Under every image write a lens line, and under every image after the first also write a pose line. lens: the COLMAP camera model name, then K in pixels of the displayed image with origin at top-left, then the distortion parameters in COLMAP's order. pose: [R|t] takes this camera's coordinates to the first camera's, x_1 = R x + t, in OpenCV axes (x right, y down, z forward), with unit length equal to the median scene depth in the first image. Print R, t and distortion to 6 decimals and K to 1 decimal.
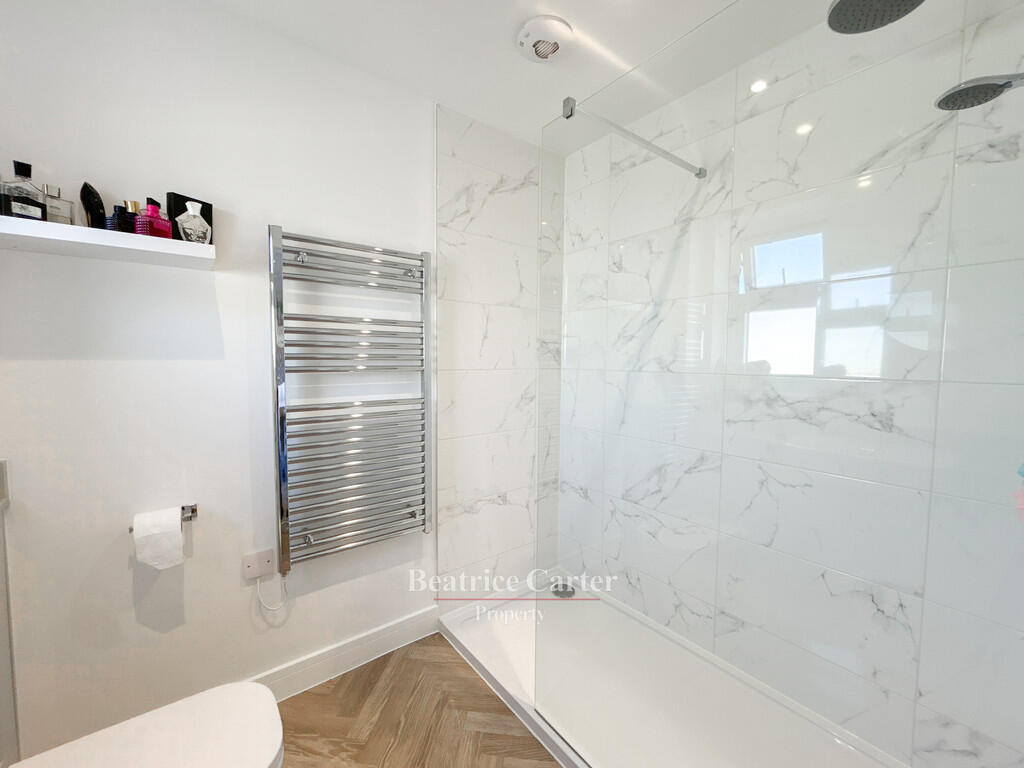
lens RADIAL K [[415.4, 0, 508.4], [0, 415.4, 383.8], [0, 0, 1]] dist [0.001633, 0.000789]
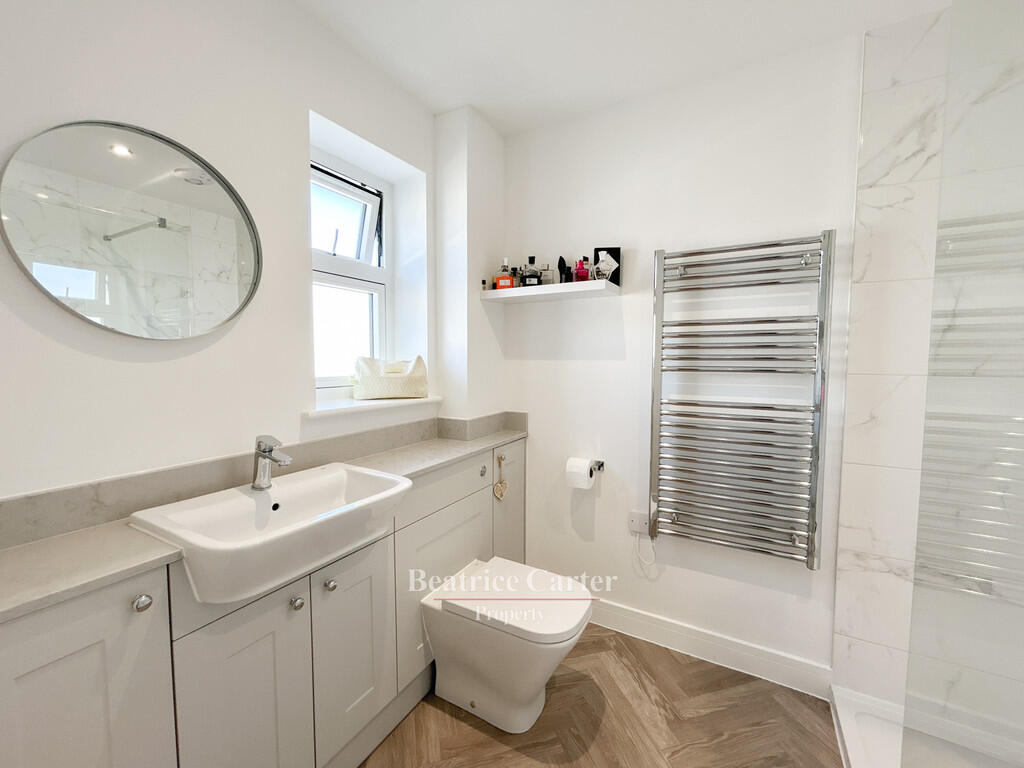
lens RADIAL K [[414.2, 0, 512.0], [0, 414.2, 384.0], [0, 0, 1]] dist [0.000298, -0.000059]
pose [[0.383934, 0.050142, -0.921998, 0.371988], [-0.059368, 0.997799, 0.029542, 0.000776], [0.921450, 0.043395, 0.386065, 0.133109]]
